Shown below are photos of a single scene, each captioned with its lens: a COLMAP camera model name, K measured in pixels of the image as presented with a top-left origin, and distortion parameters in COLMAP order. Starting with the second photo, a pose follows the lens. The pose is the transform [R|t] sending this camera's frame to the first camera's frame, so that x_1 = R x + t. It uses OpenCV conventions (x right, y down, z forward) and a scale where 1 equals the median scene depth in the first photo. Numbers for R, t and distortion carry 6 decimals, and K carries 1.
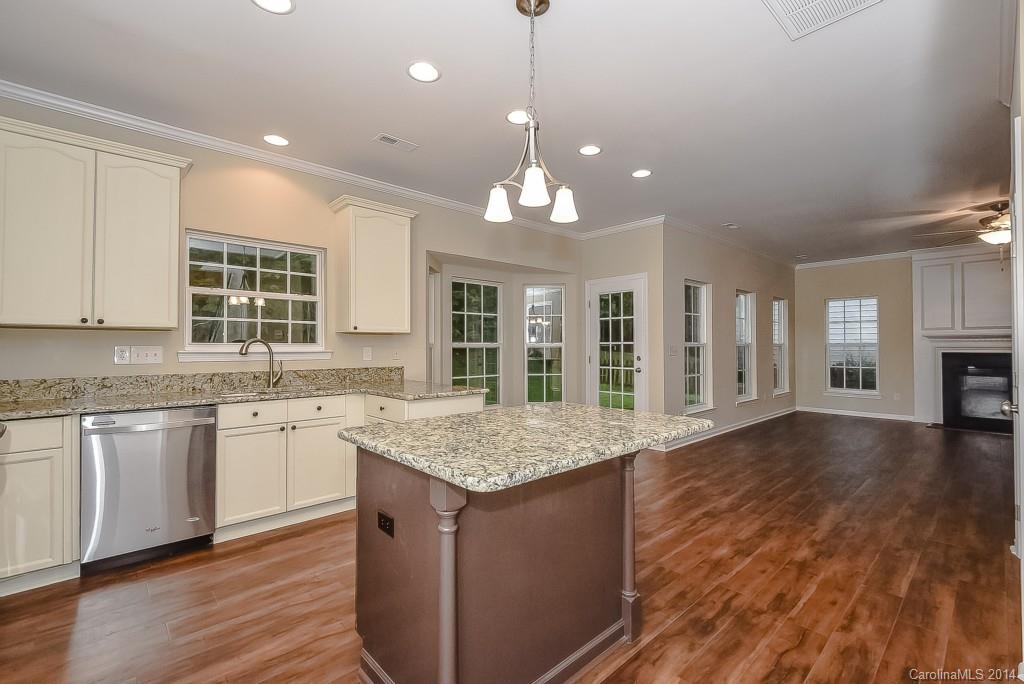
lens RADIAL K [[448.1, 0, 513.6], [0, 448.1, 339.5], [0, 0, 1]] dist [0.005525, -0.003681]
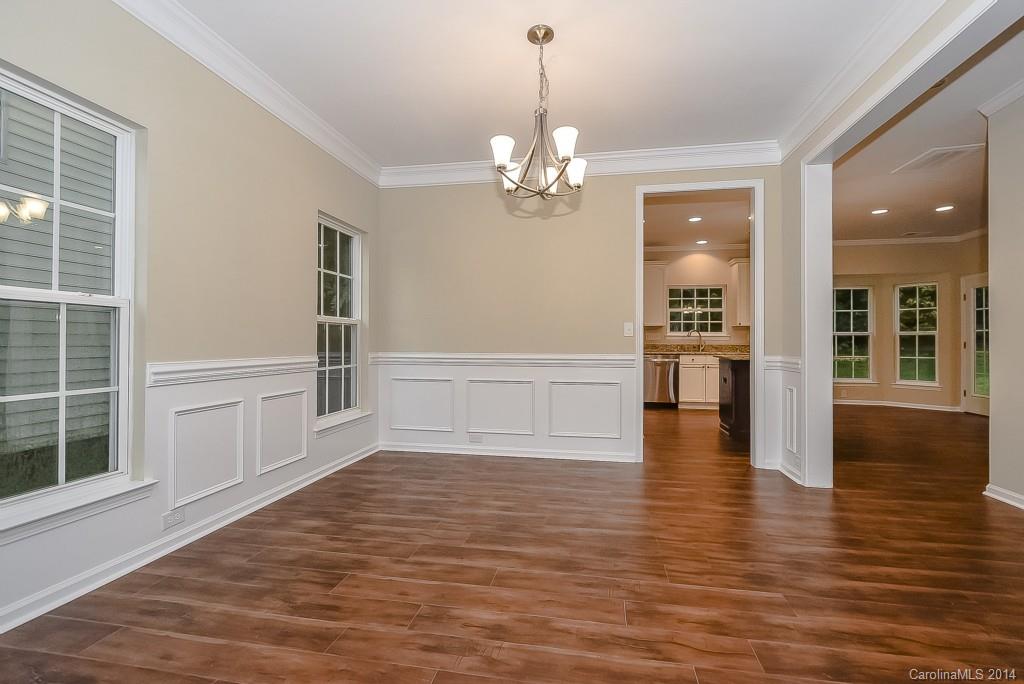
lens RADIAL K [[448.1, 0, 517.2], [0, 448.1, 339.6], [0, 0, 1]] dist [0.005525, -0.003681]
pose [[0.606222, -0.001580, -0.795294, 0.748485], [0.005773, 0.999980, 0.002414, 0.040331], [0.795274, -0.006054, 0.606220, -1.182323]]
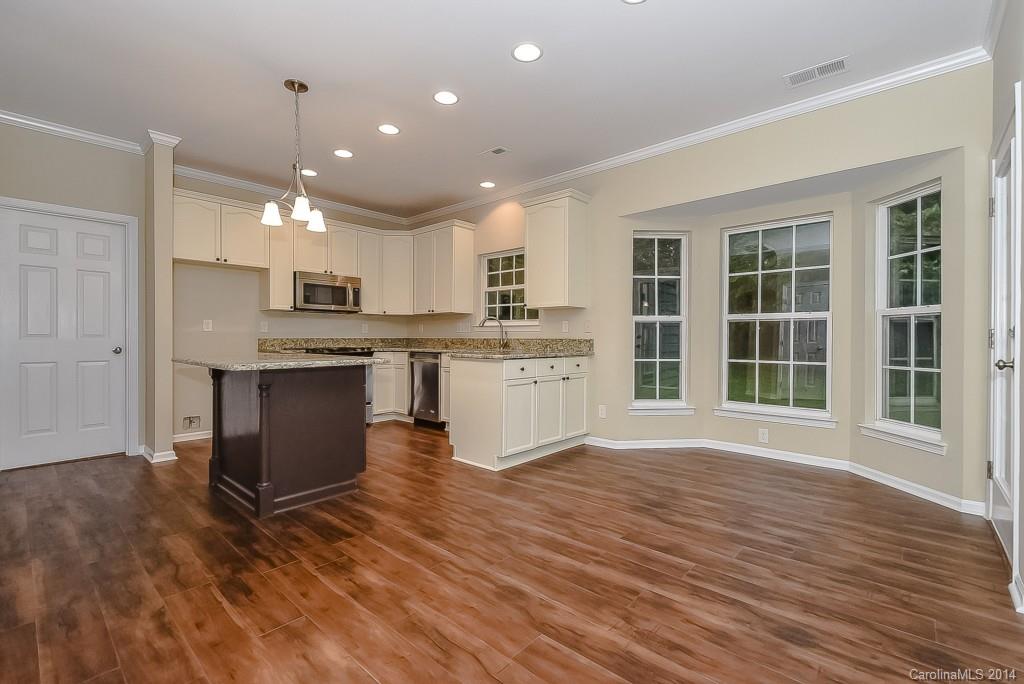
lens RADIAL K [[448.1, 0, 518.5], [0, 448.1, 338.6], [0, 0, 1]] dist [0.005525, -0.003681]
pose [[0.100497, 0.001555, -0.994936, 1.042559], [0.012476, 0.999918, 0.002823, 0.074623], [0.994859, -0.012696, 0.100469, 1.005837]]
